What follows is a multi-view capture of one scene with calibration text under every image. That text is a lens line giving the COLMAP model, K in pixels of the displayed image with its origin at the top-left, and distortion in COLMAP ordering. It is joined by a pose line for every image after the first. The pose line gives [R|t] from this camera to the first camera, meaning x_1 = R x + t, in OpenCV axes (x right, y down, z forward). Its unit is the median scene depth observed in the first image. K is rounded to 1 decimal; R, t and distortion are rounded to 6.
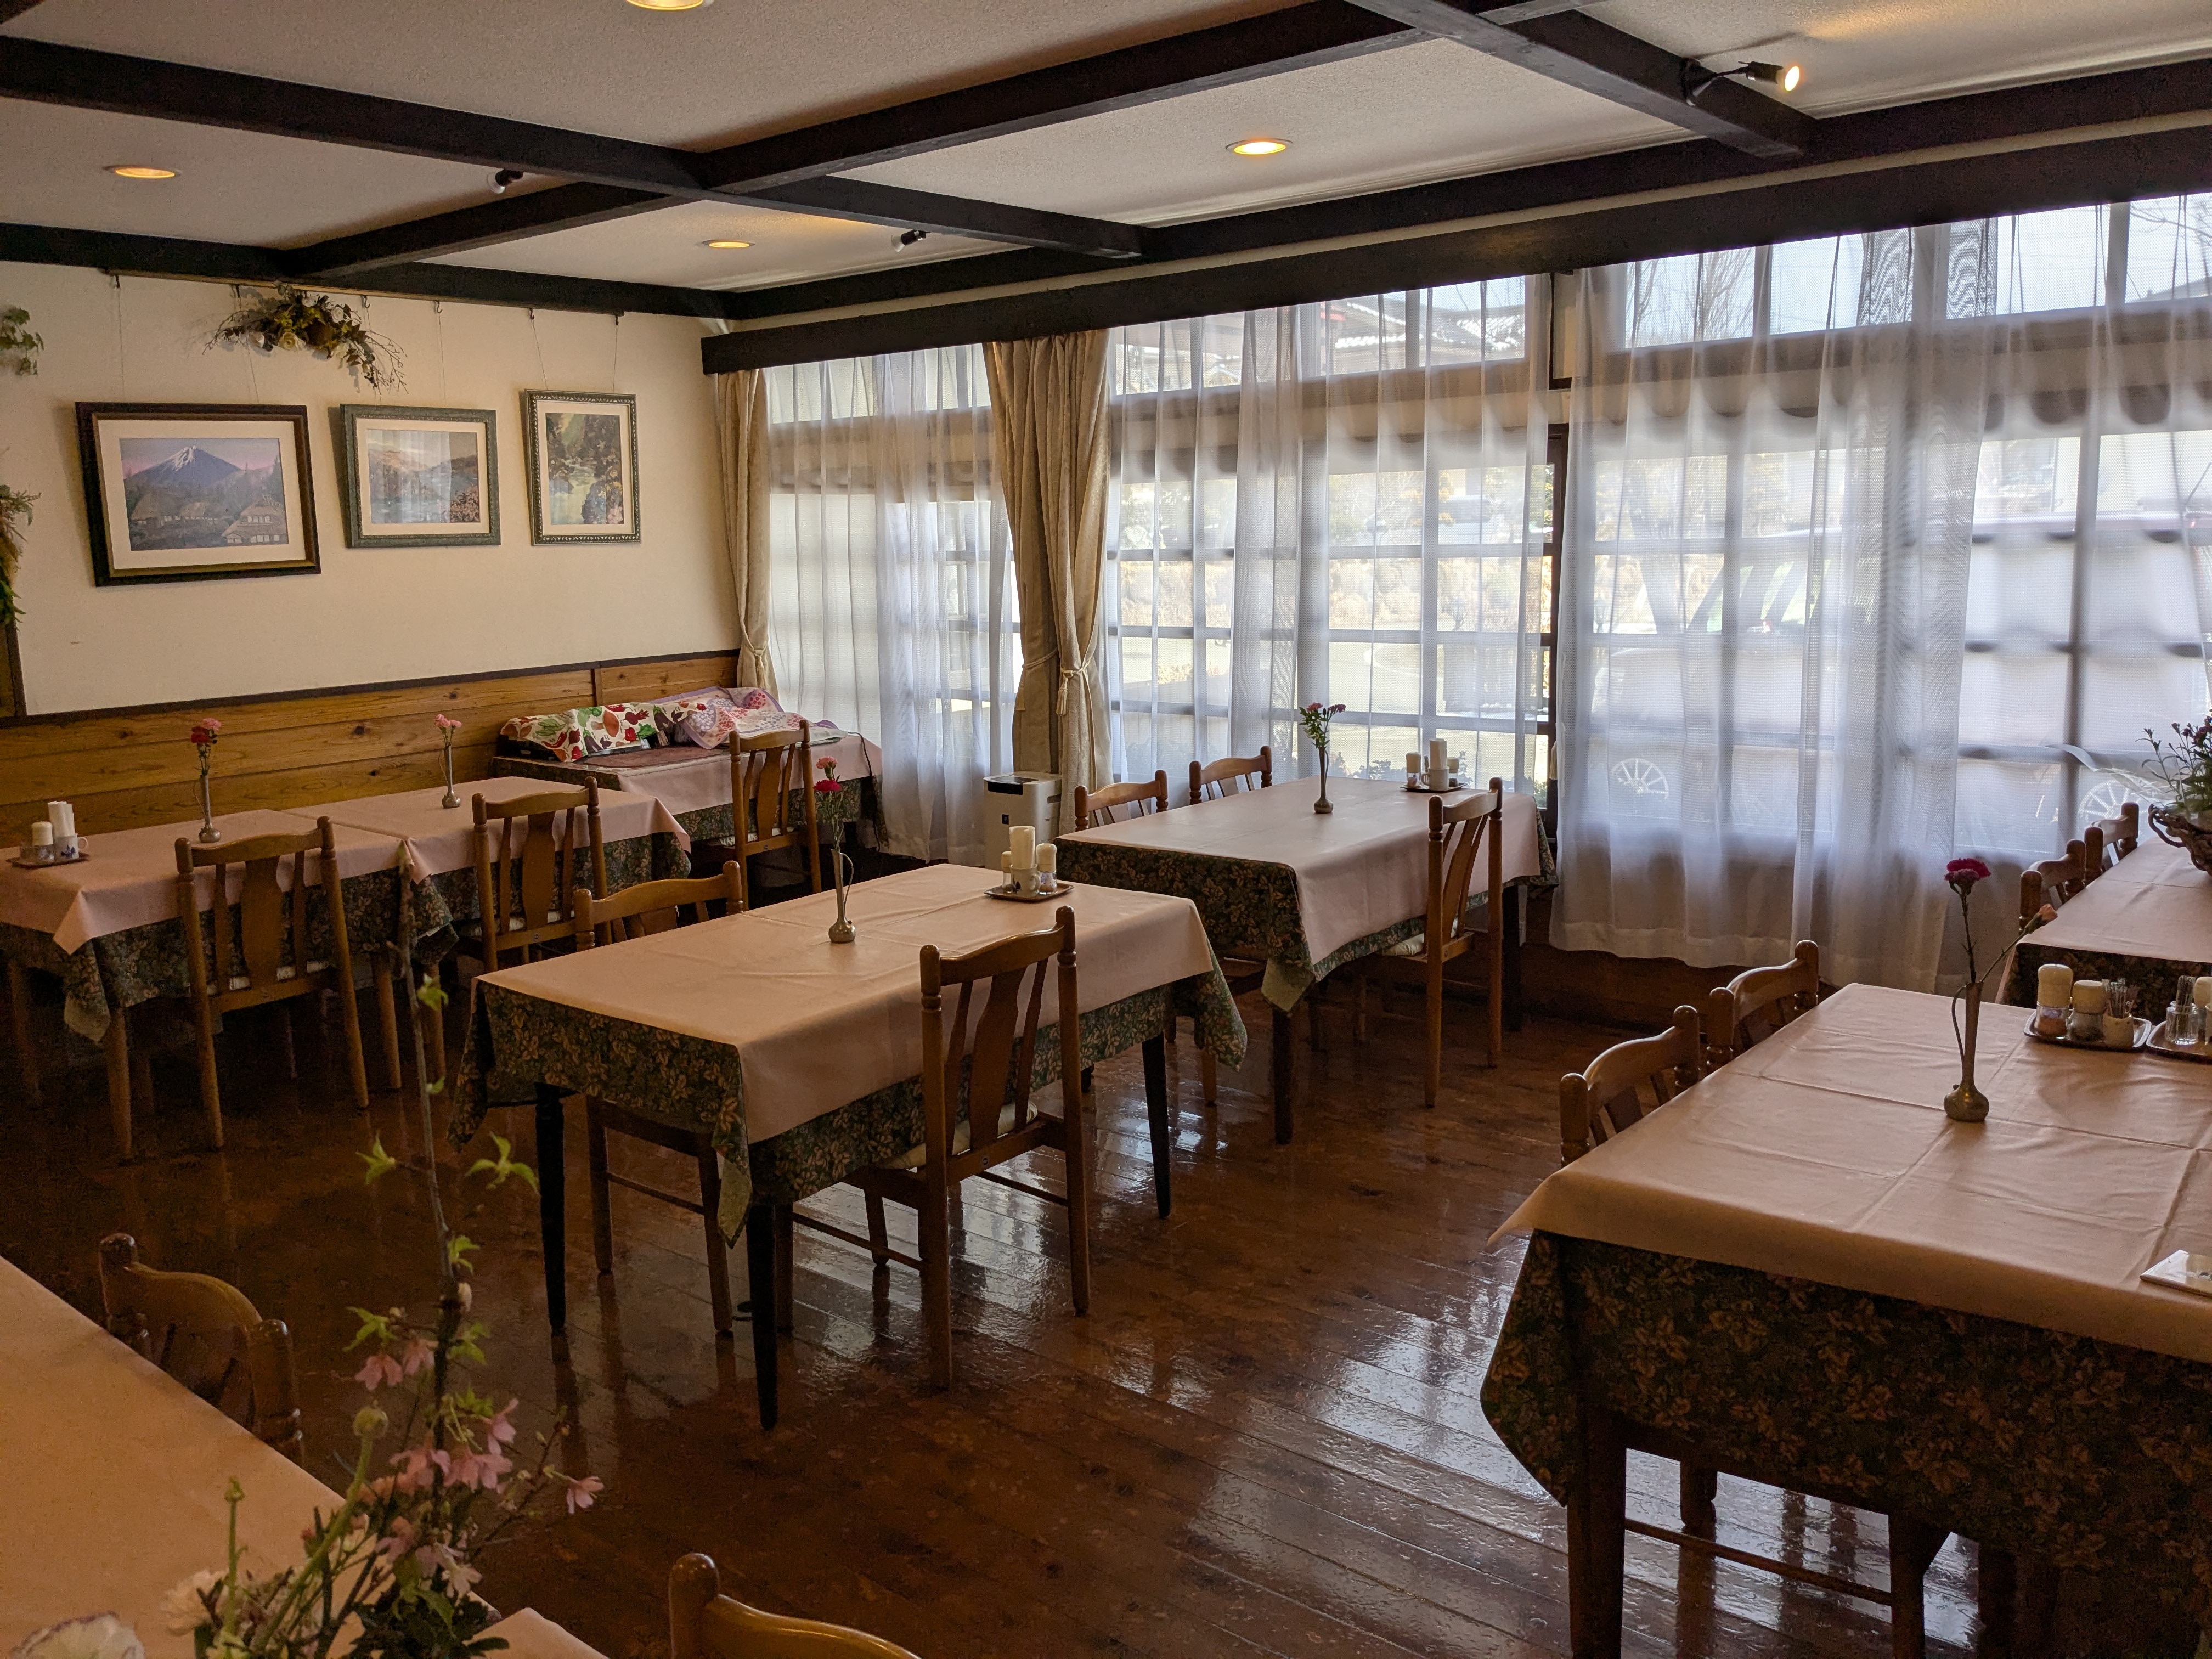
lens RADIAL K [[1725.0, 0, 1106.0], [0, 1725.0, 829.5], [0, 0, 1]] dist [0.124358, -0.272021]
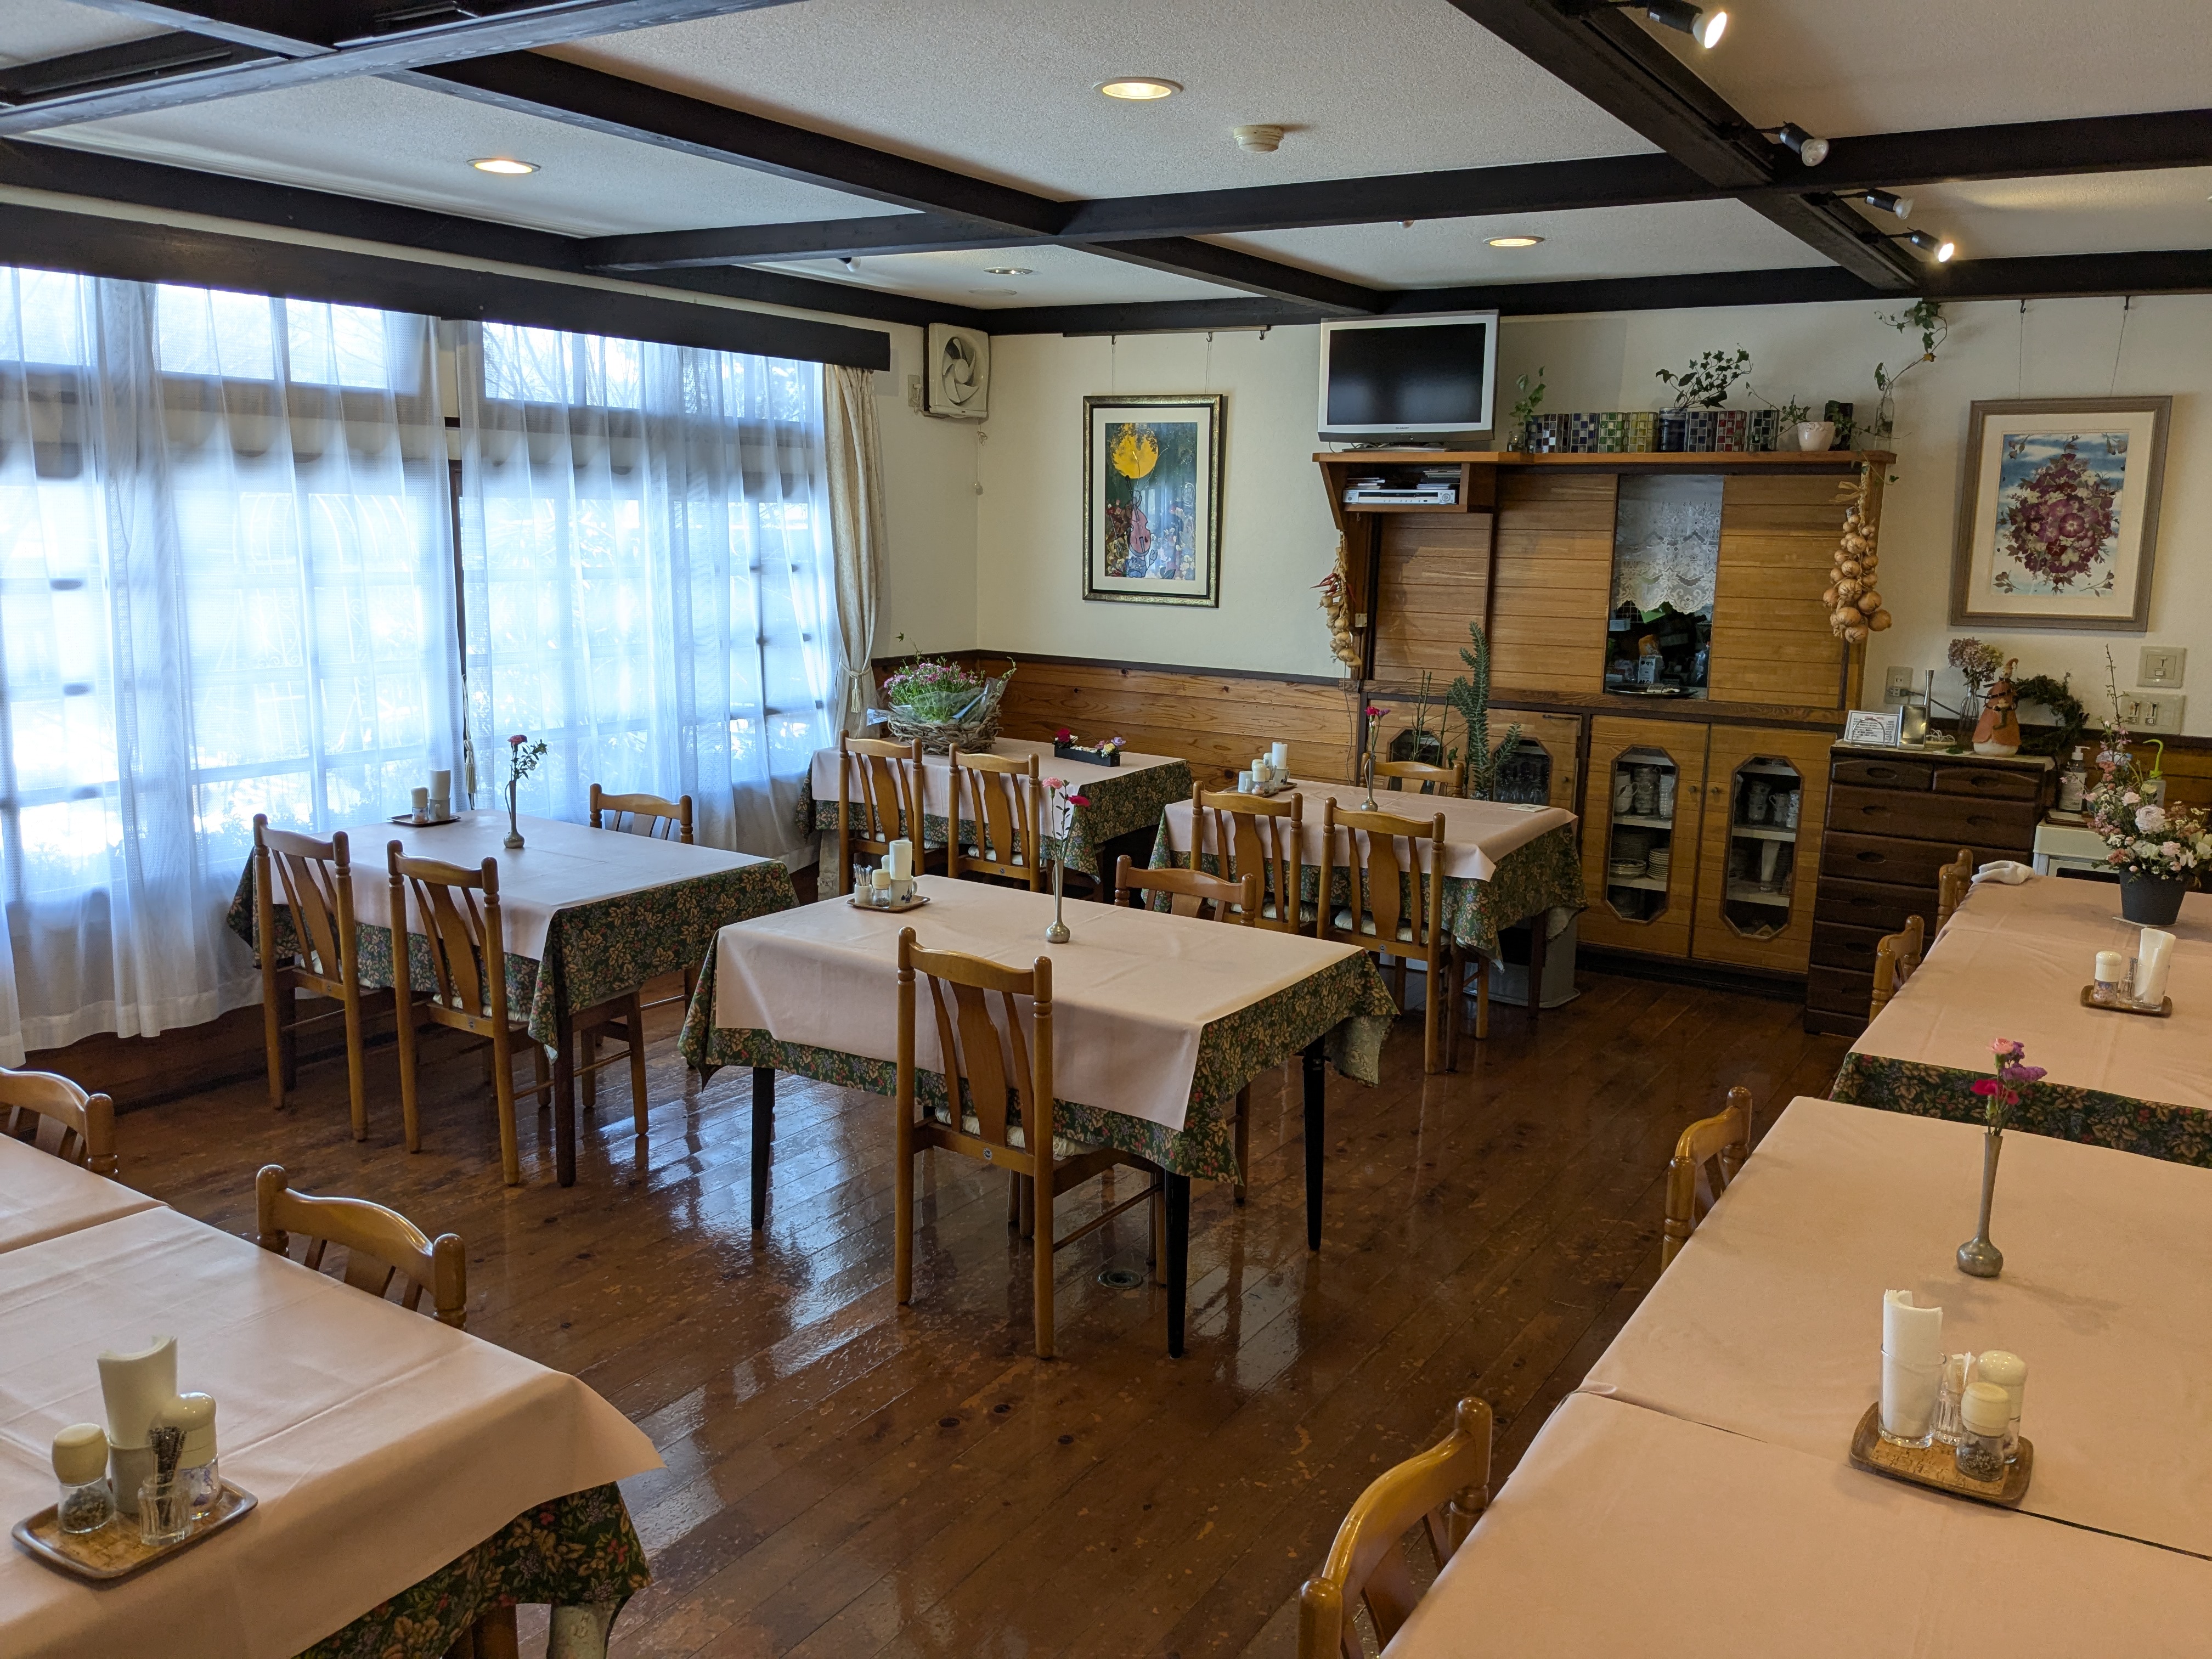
lens RADIAL K [[1725.0, 0, 1106.0], [0, 1725.0, 829.5], [0, 0, 1]] dist [0.124358, -0.272021]
pose [[-0.143326, -0.137375, 0.980095, -0.863023], [0.171226, 0.971943, 0.161272, -0.114444], [-0.974751, 0.190933, -0.115783, 0.764163]]
